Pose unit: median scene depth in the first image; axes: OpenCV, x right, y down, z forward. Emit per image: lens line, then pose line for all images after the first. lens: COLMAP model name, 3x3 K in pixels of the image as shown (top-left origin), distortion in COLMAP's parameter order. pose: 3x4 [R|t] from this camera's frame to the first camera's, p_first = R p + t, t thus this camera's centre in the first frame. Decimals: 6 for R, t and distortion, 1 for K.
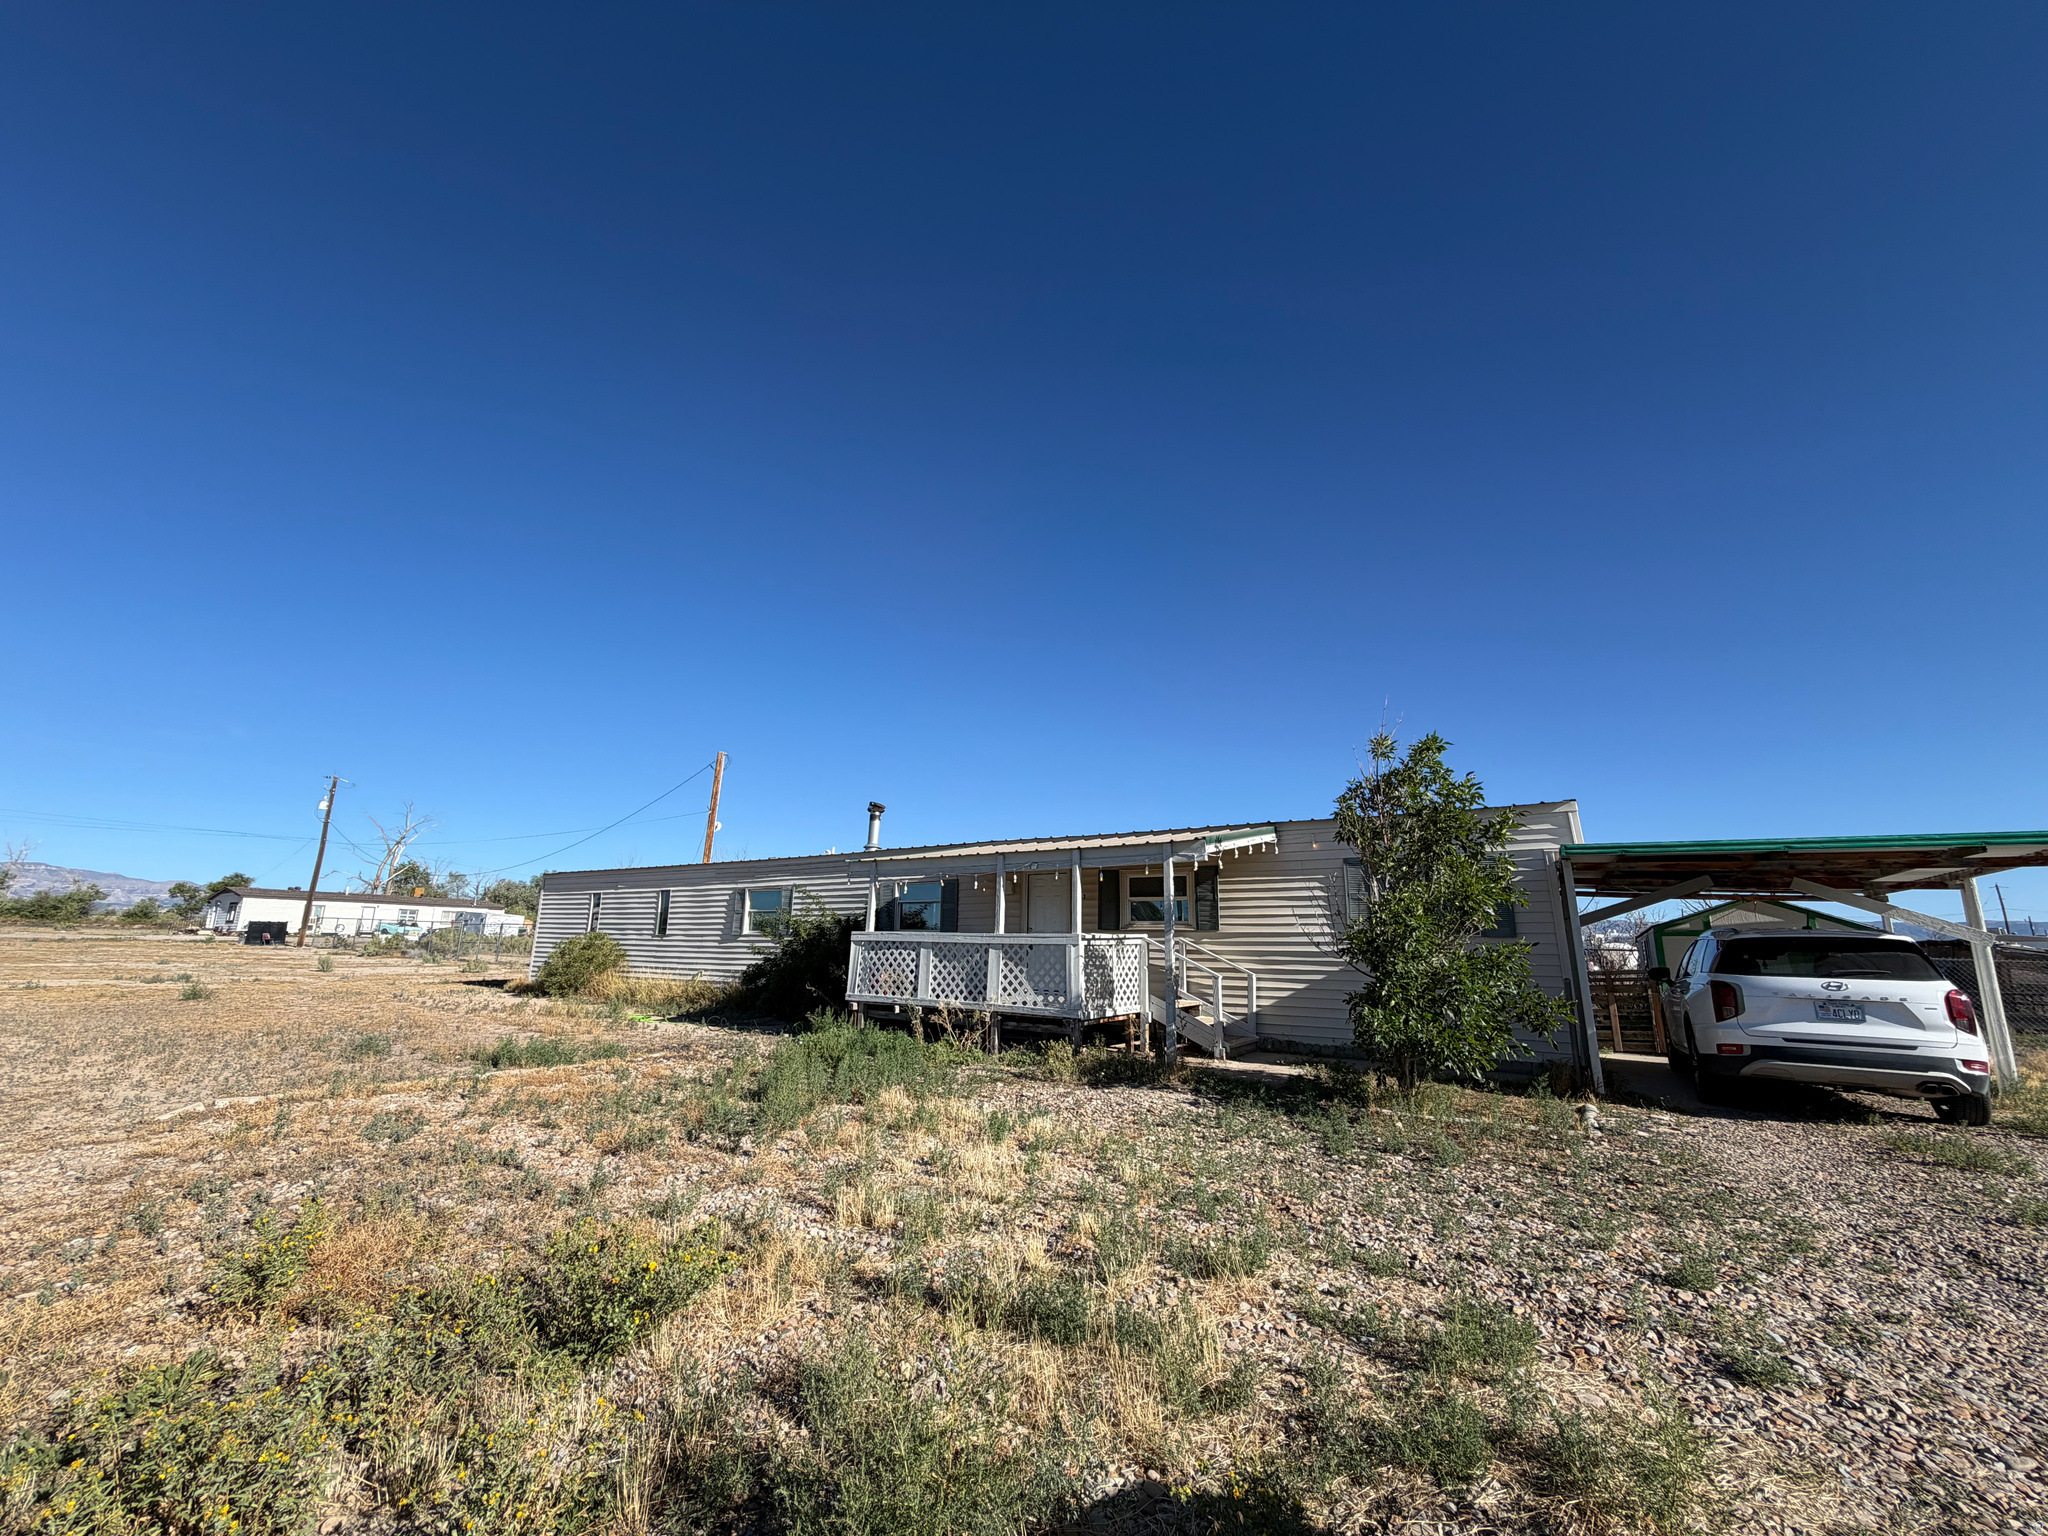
lens RADIAL K [[813.3, 0, 1022.3], [0, 813.3, 764.2], [0, 0, 1]] dist [0.000437, -0.000334]
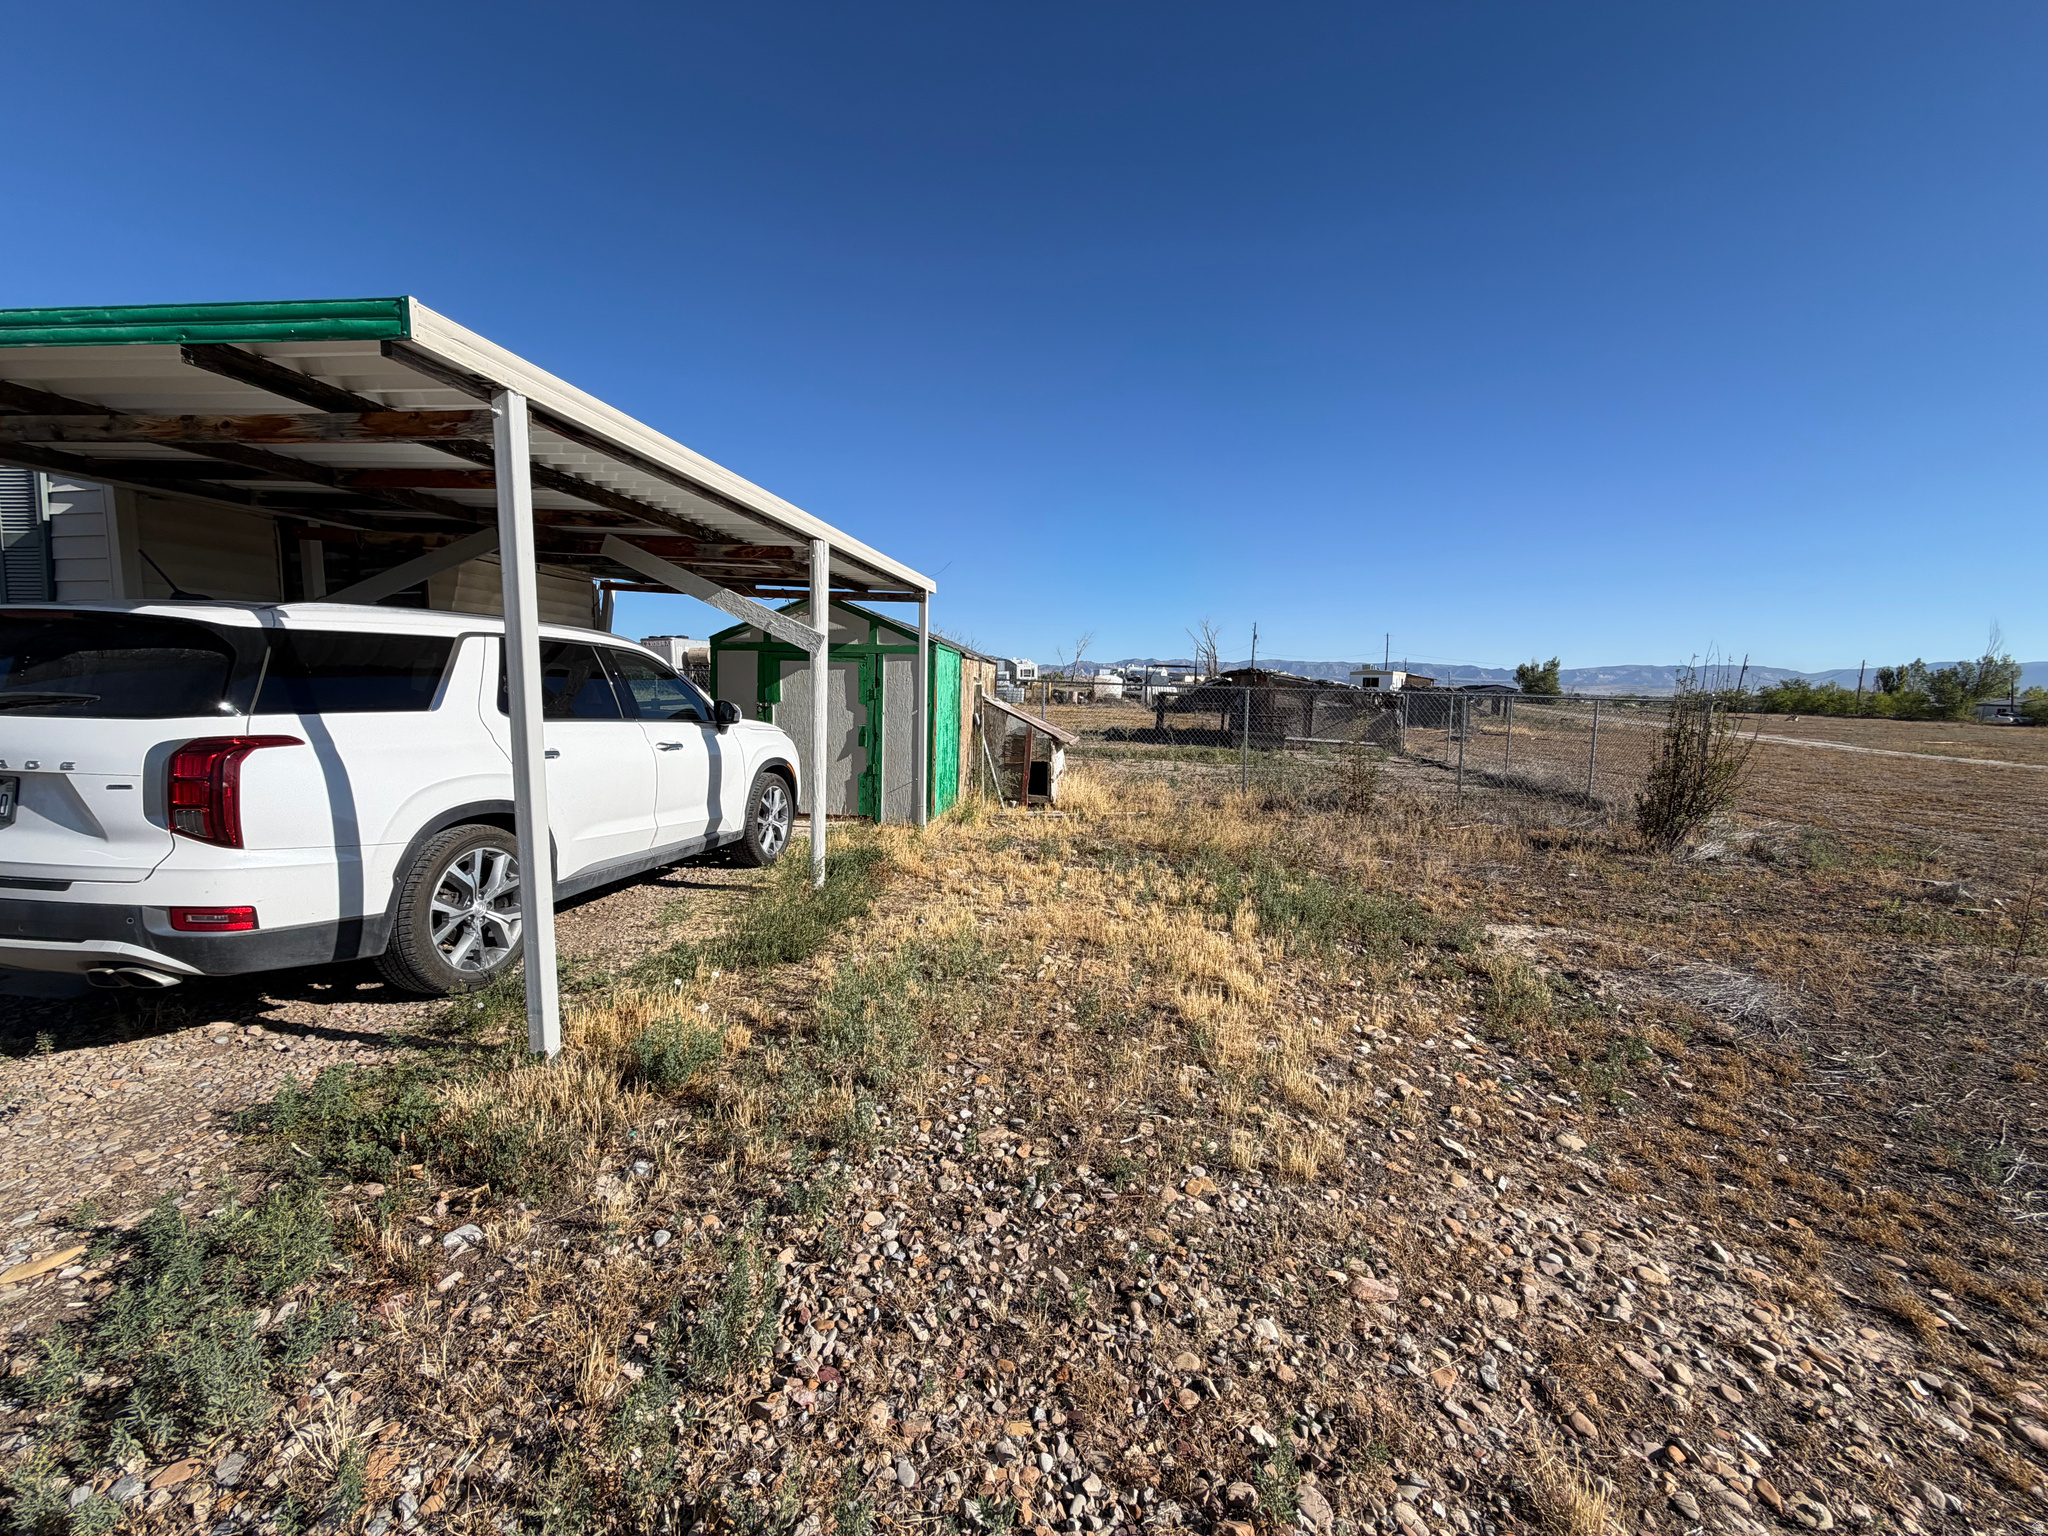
lens RADIAL K [[813.3, 0, 1025.2], [0, 813.3, 766.5], [0, 0, 1]] dist [0.000437, -0.000334]
pose [[0.907364, -0.045703, 0.417854, 0.912508], [-0.090578, 0.949460, 0.300536, 0.091426], [-0.410471, -0.310543, 0.857366, 0.333010]]
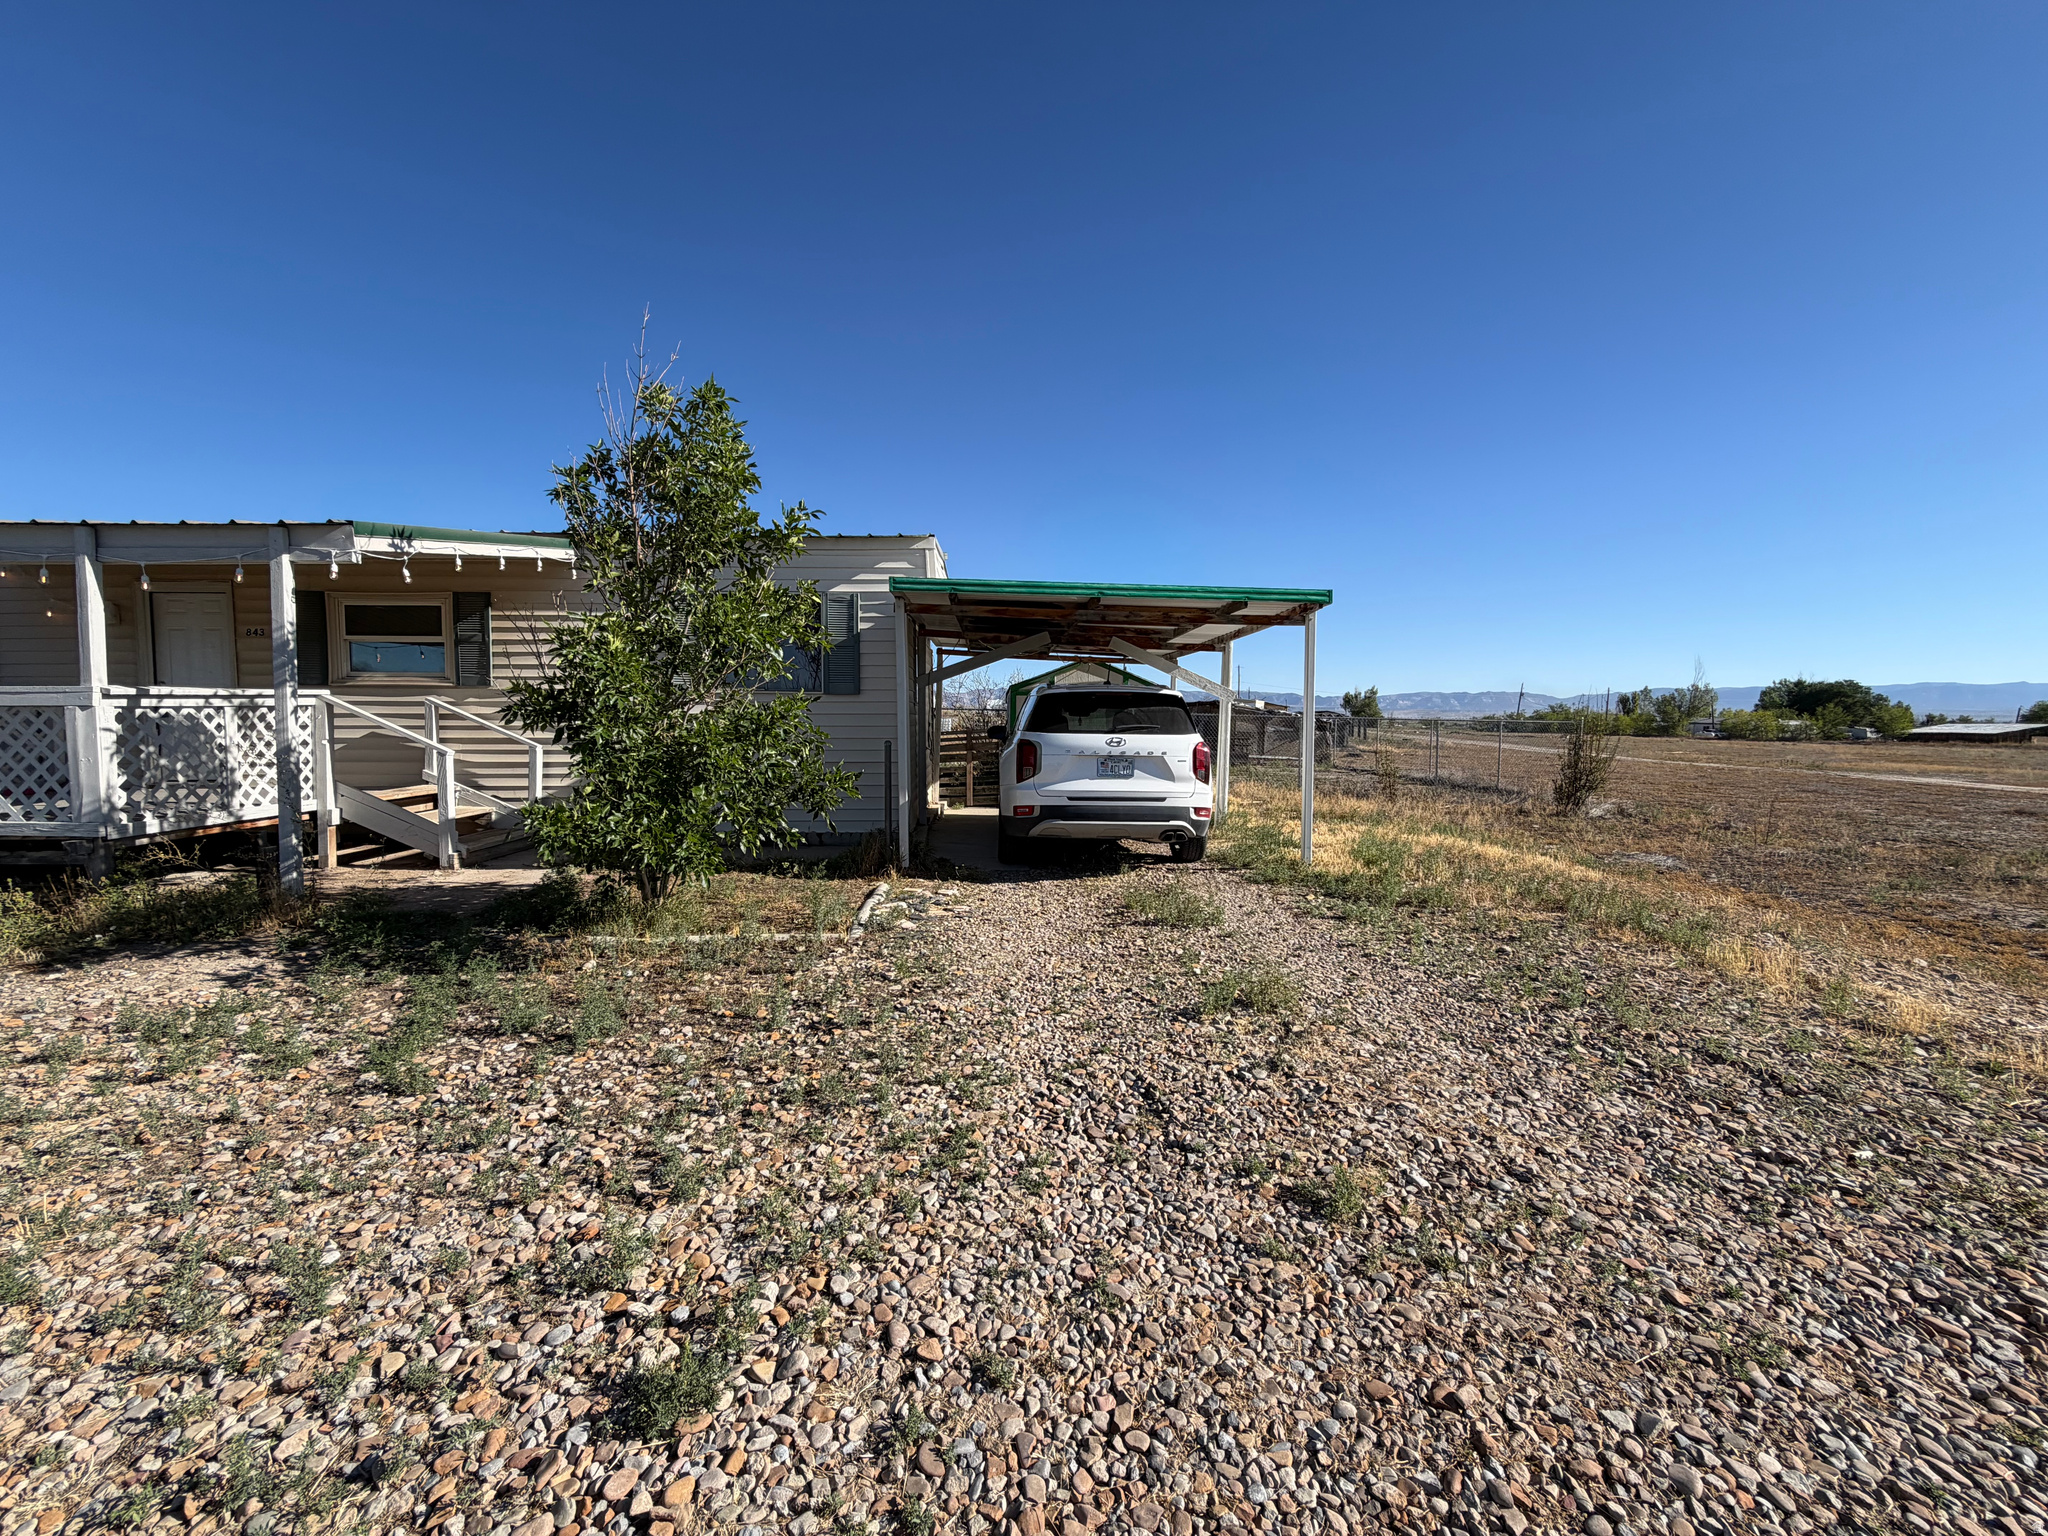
lens RADIAL K [[813.3, 0, 1025.5], [0, 813.3, 768.8], [0, 0, 1]] dist [0.000437, -0.000334]
pose [[0.816351, -0.051242, 0.575279, 0.256102], [-0.116202, 0.961116, 0.250505, 0.054103], [-0.565746, -0.271349, 0.778653, 0.217906]]
